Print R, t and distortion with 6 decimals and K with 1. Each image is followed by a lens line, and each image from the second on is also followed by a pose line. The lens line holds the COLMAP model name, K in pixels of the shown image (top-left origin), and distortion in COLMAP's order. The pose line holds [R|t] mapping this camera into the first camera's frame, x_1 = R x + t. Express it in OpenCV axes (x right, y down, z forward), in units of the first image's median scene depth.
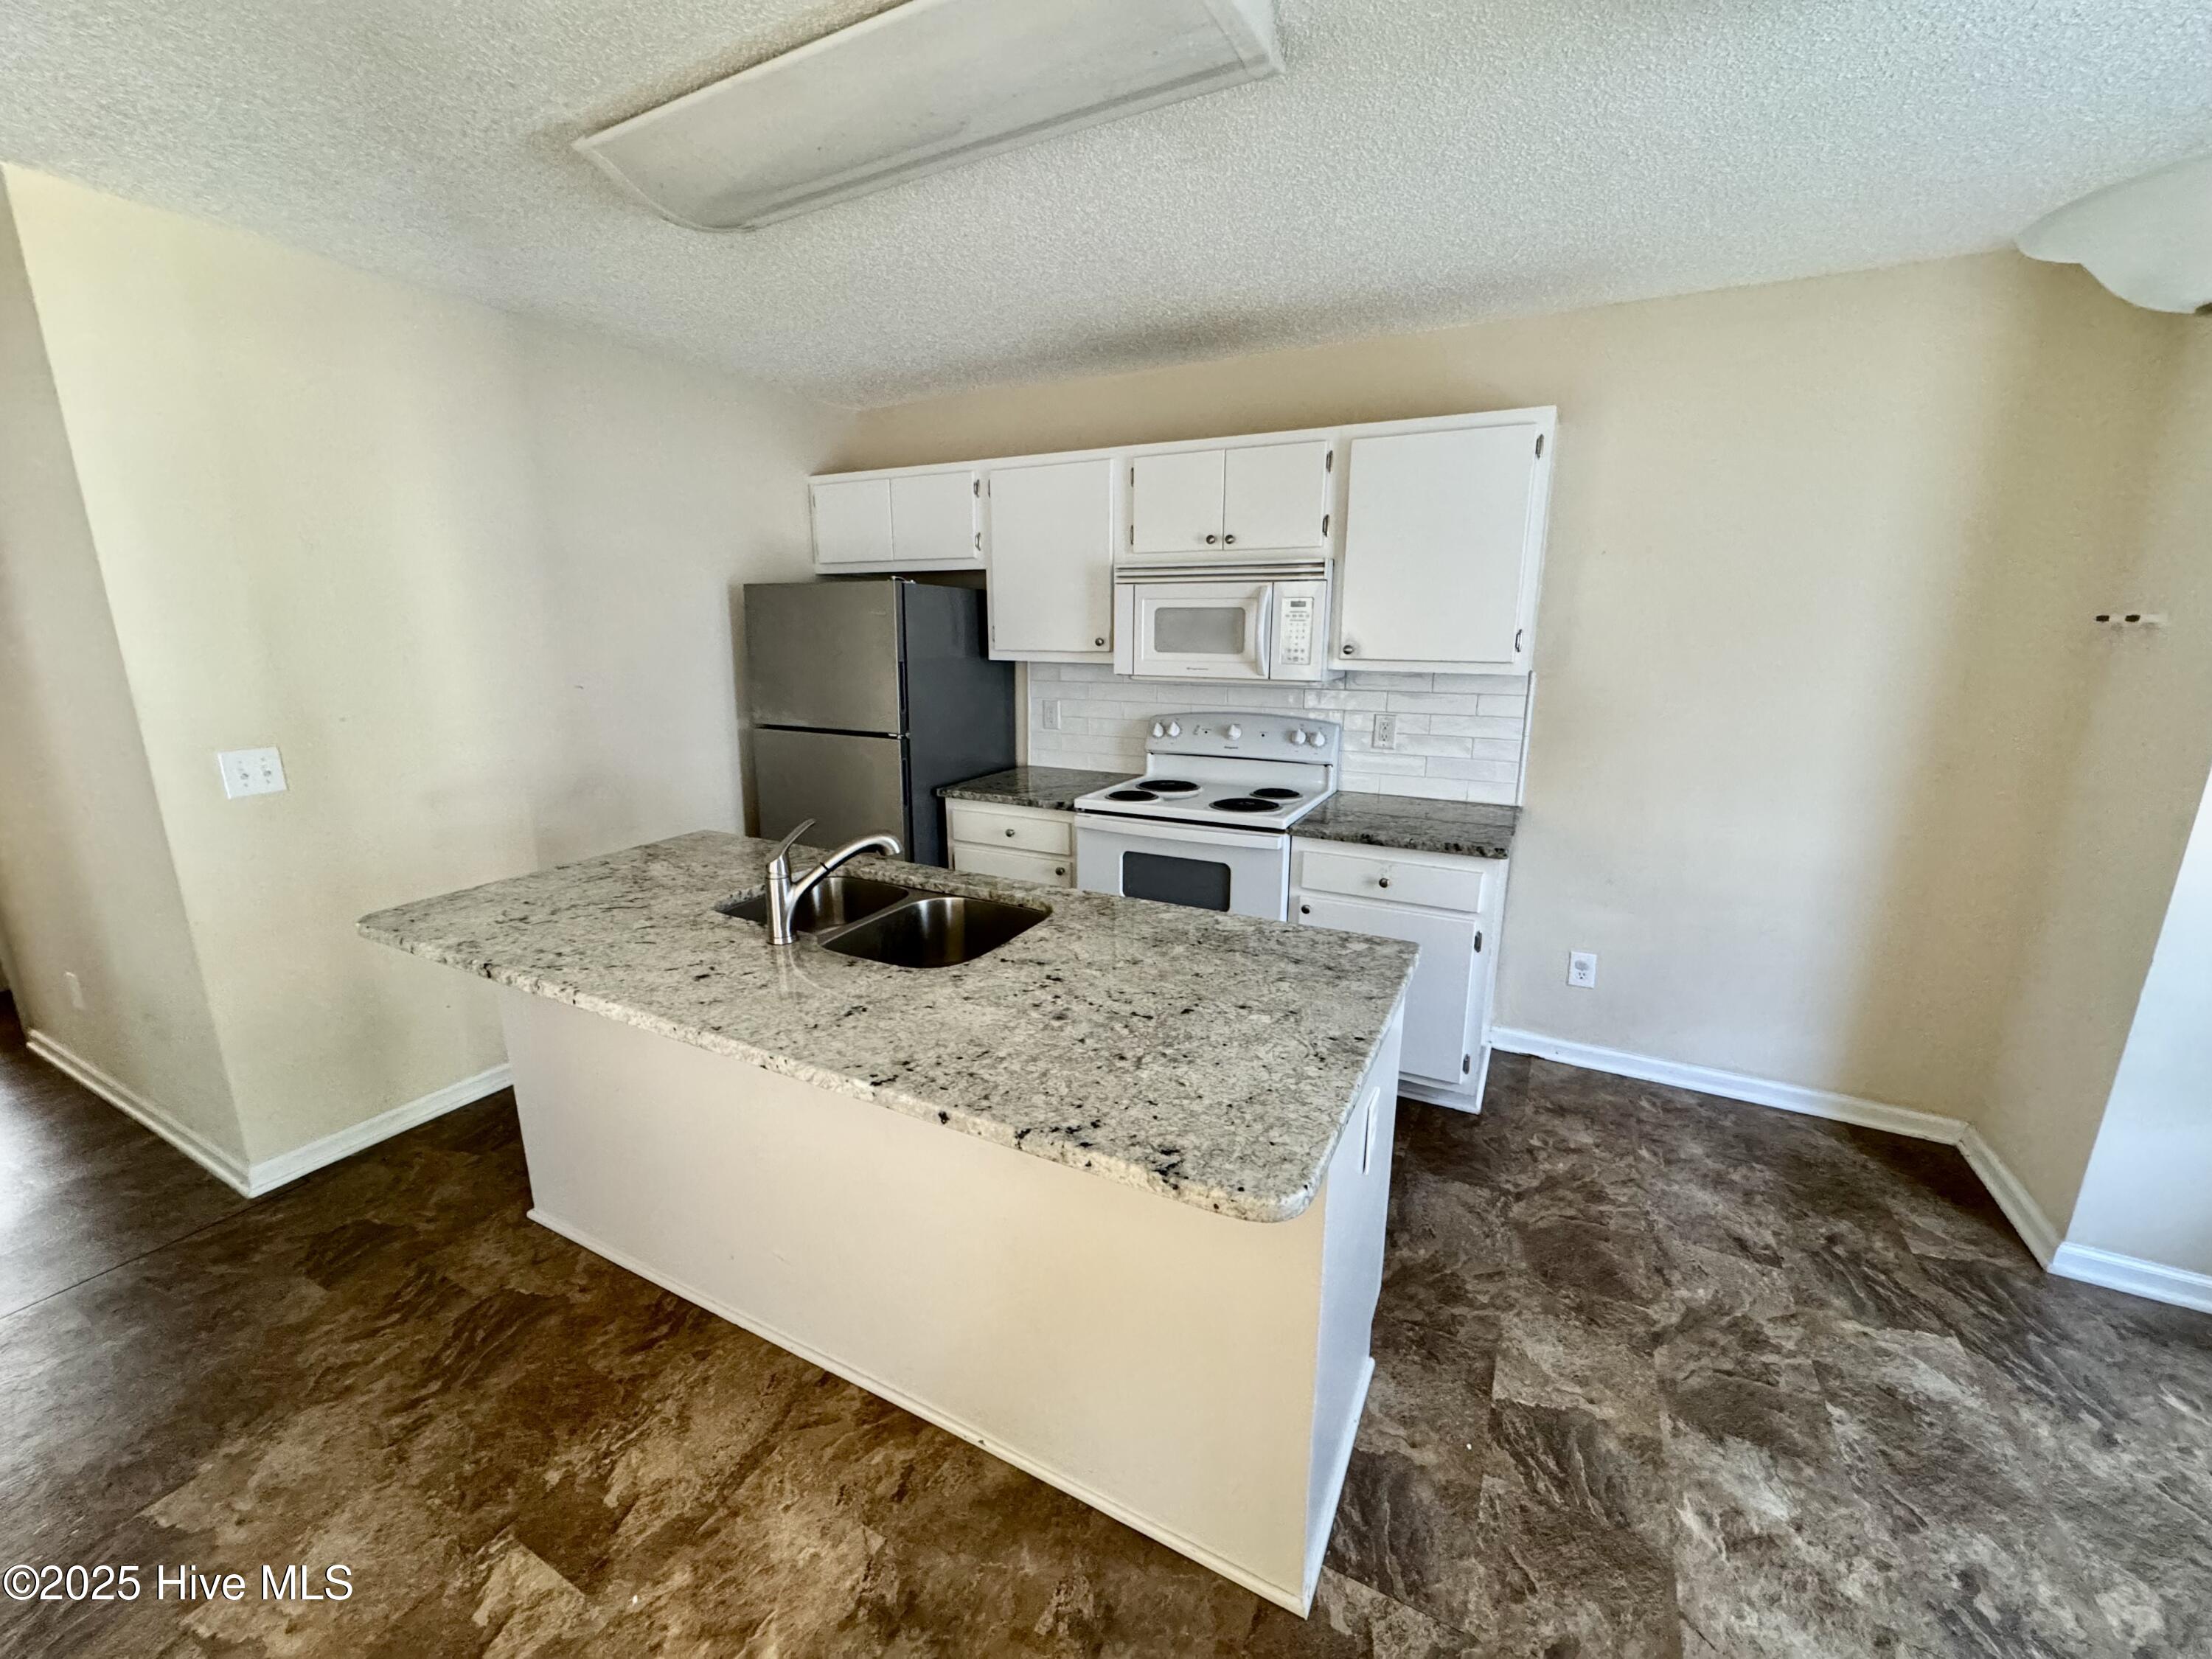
lens RADIAL K [[879.0, 0, 1104.1], [0, 879.0, 823.4], [0, 0, 1]] dist [-0.003056, 0.000734]
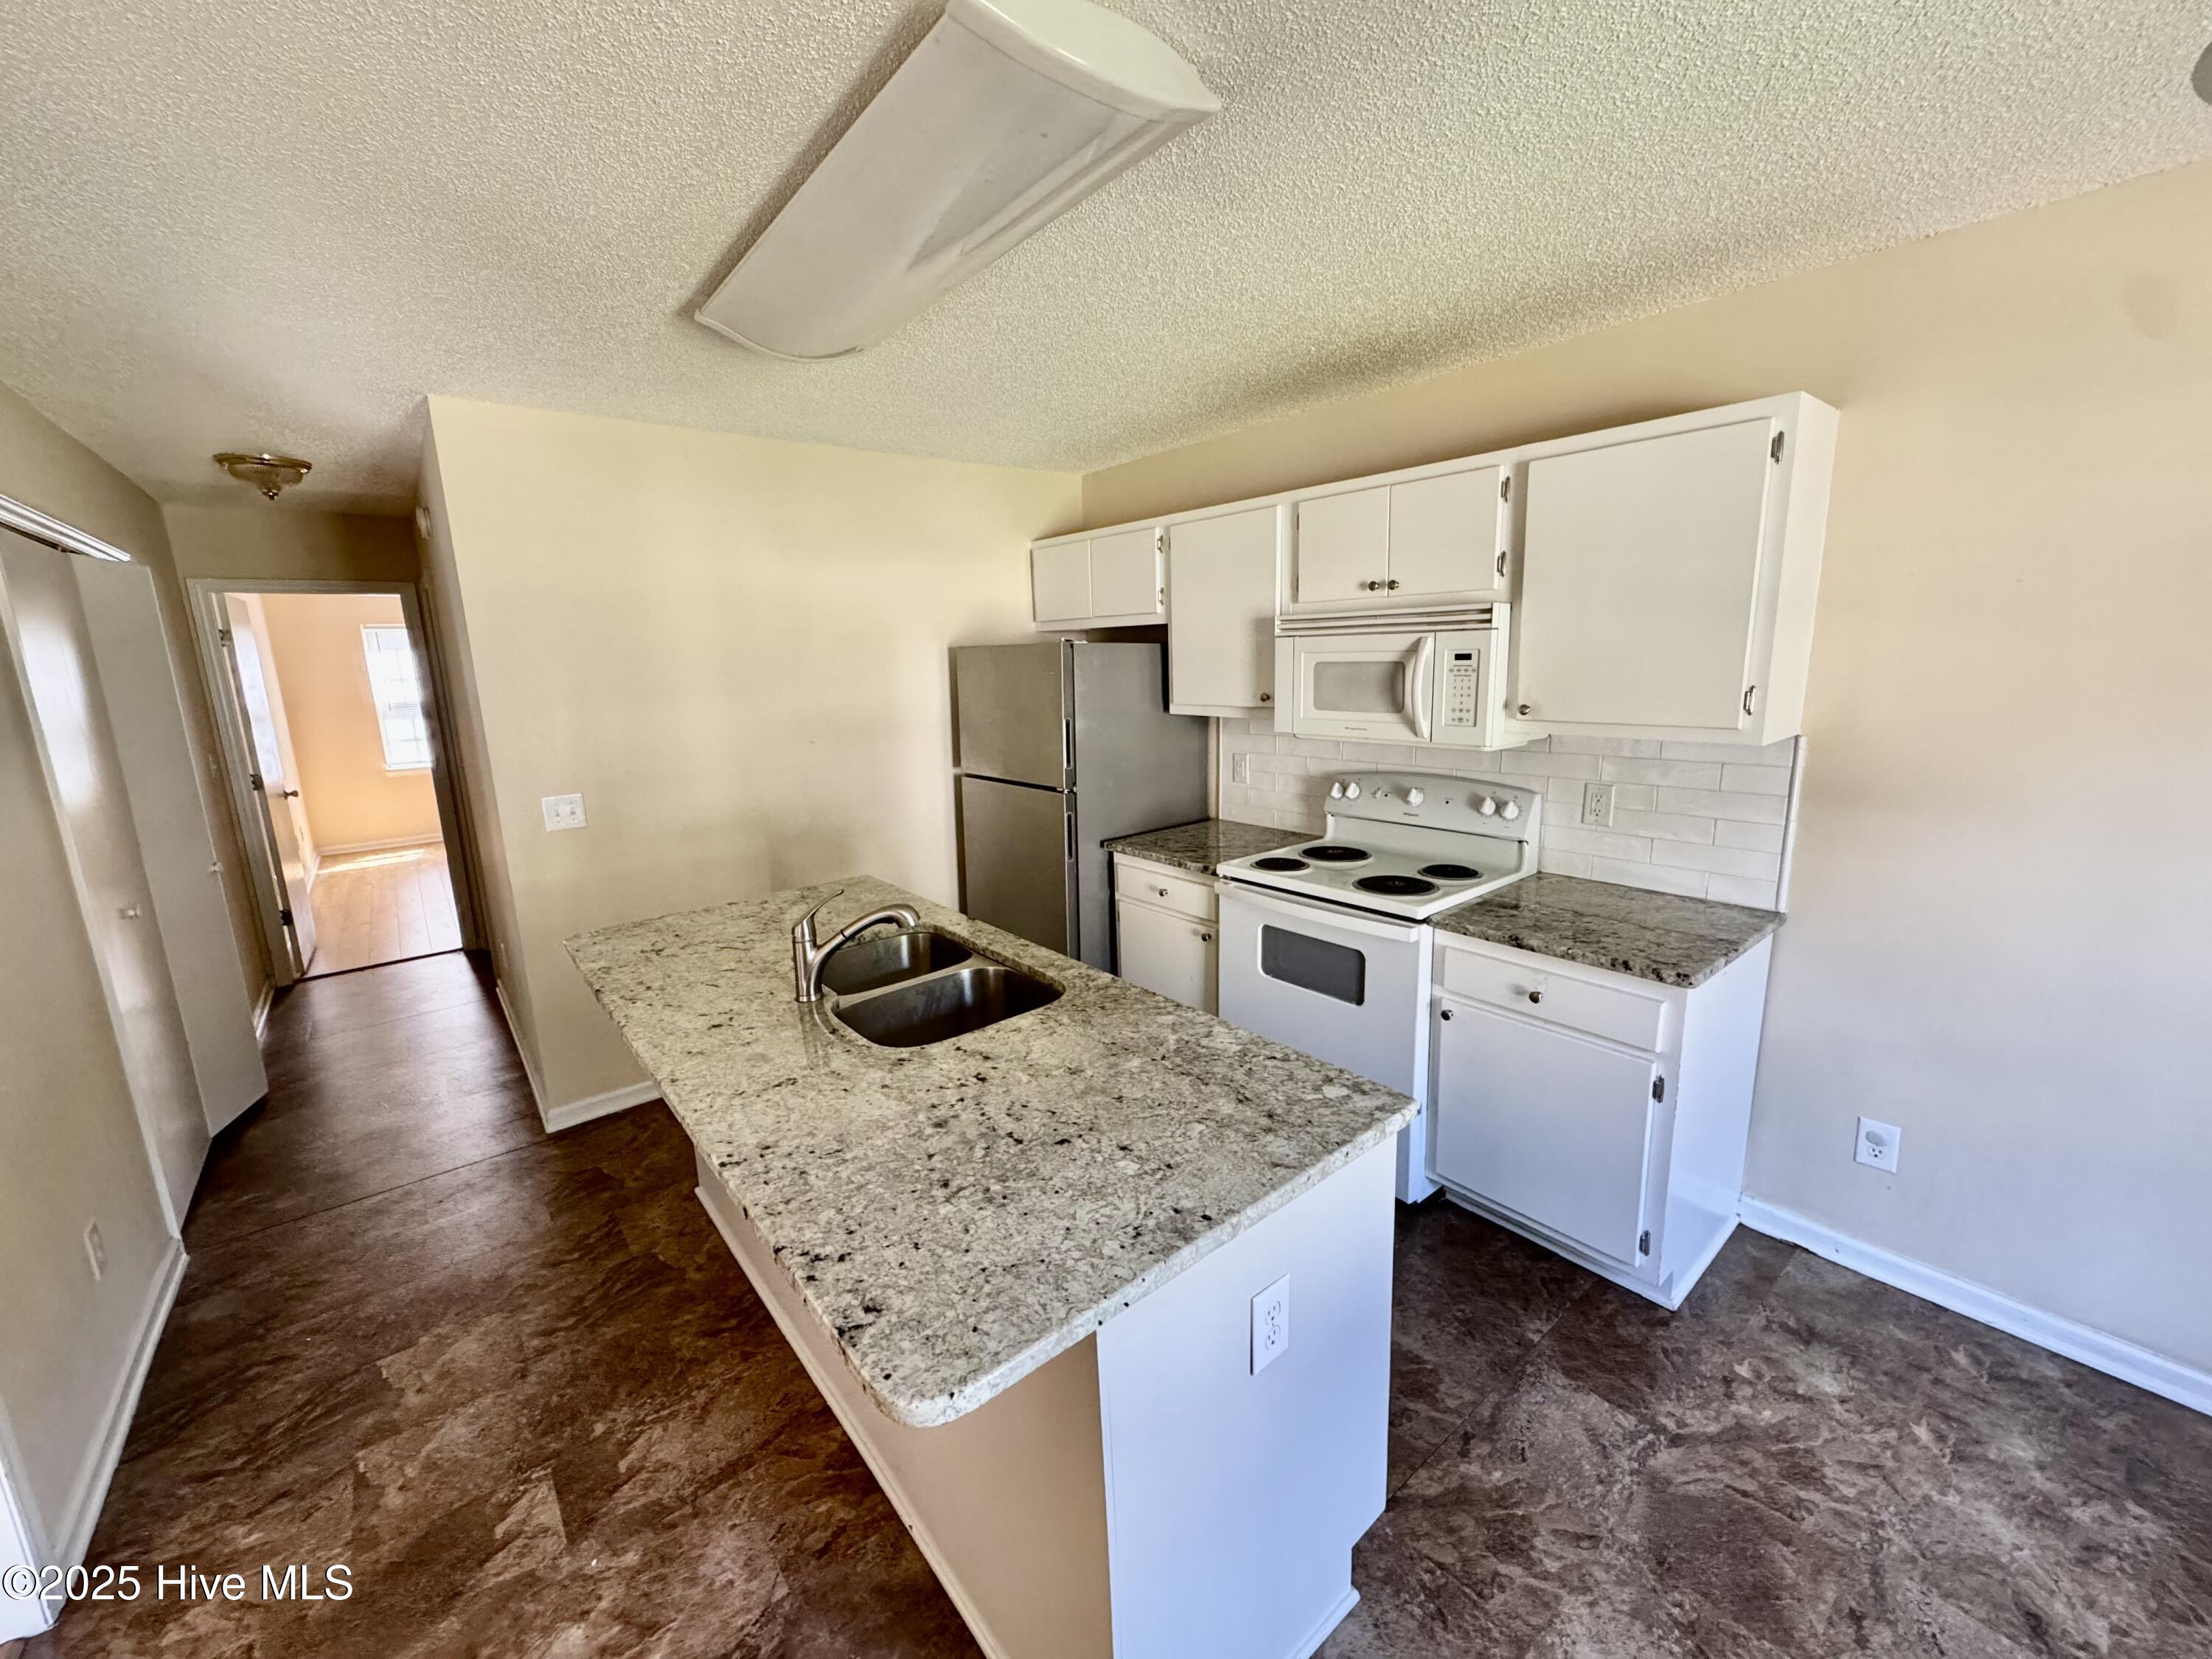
lens RADIAL K [[878.8, 0, 1103.9], [0, 878.8, 823.1], [0, 0, 1]] dist [-0.002773, 0.000728]
pose [[0.919124, 0.046245, -0.391244, 0.387480], [-0.056434, 0.998300, -0.014578, -0.088326], [0.389904, 0.035479, 0.920172, 0.126441]]
